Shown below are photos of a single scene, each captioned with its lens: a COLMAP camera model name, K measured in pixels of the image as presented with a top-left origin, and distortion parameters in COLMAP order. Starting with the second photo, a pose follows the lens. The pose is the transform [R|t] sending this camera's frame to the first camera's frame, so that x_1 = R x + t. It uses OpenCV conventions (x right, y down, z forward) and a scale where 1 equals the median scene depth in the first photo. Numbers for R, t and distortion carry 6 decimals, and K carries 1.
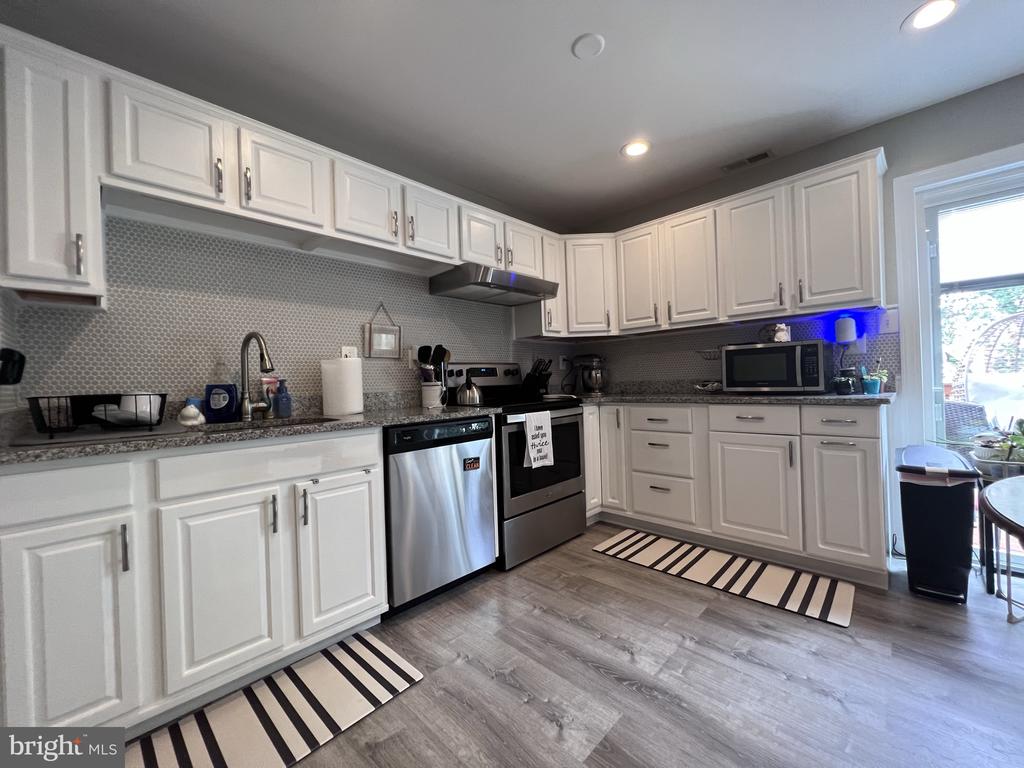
lens RADIAL K [[410.7, 0, 505.8], [0, 410.7, 382.7], [0, 0, 1]] dist [0.001043, 0.000262]
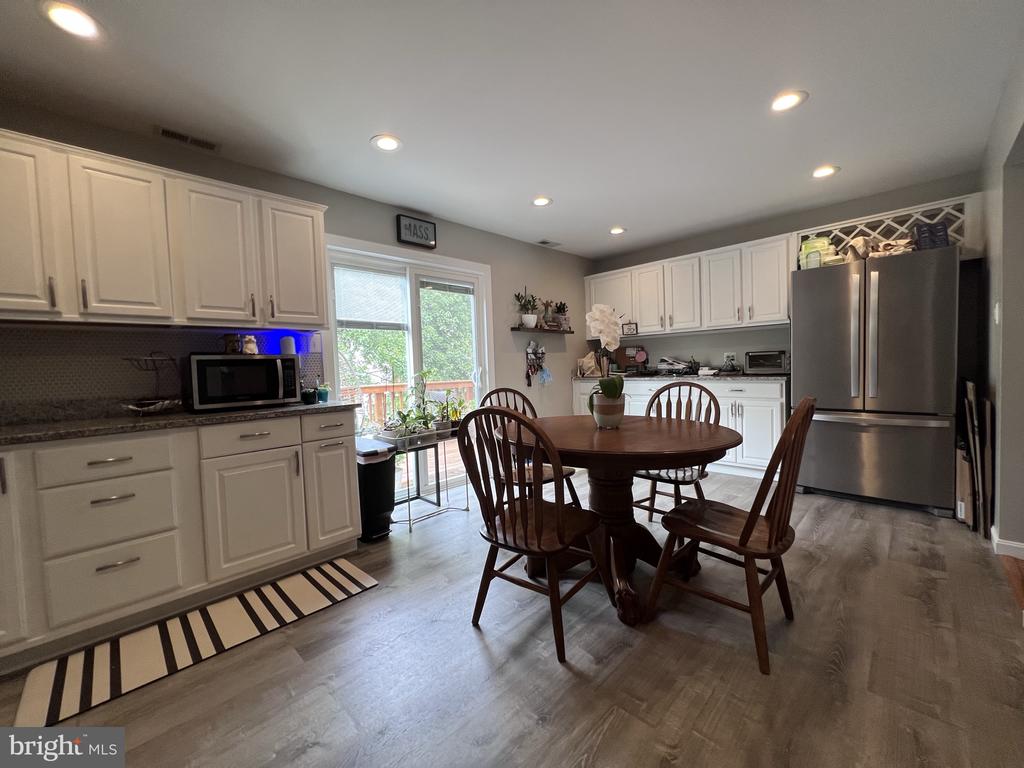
lens RADIAL K [[410.7, 0, 513.9], [0, 410.7, 384.5], [0, 0, 1]] dist [0.001043, 0.000262]
pose [[0.002196, -0.008672, 0.999960, -0.327083], [0.040205, 0.999155, 0.008577, -0.011859], [-0.999189, 0.040185, 0.002543, 0.412242]]
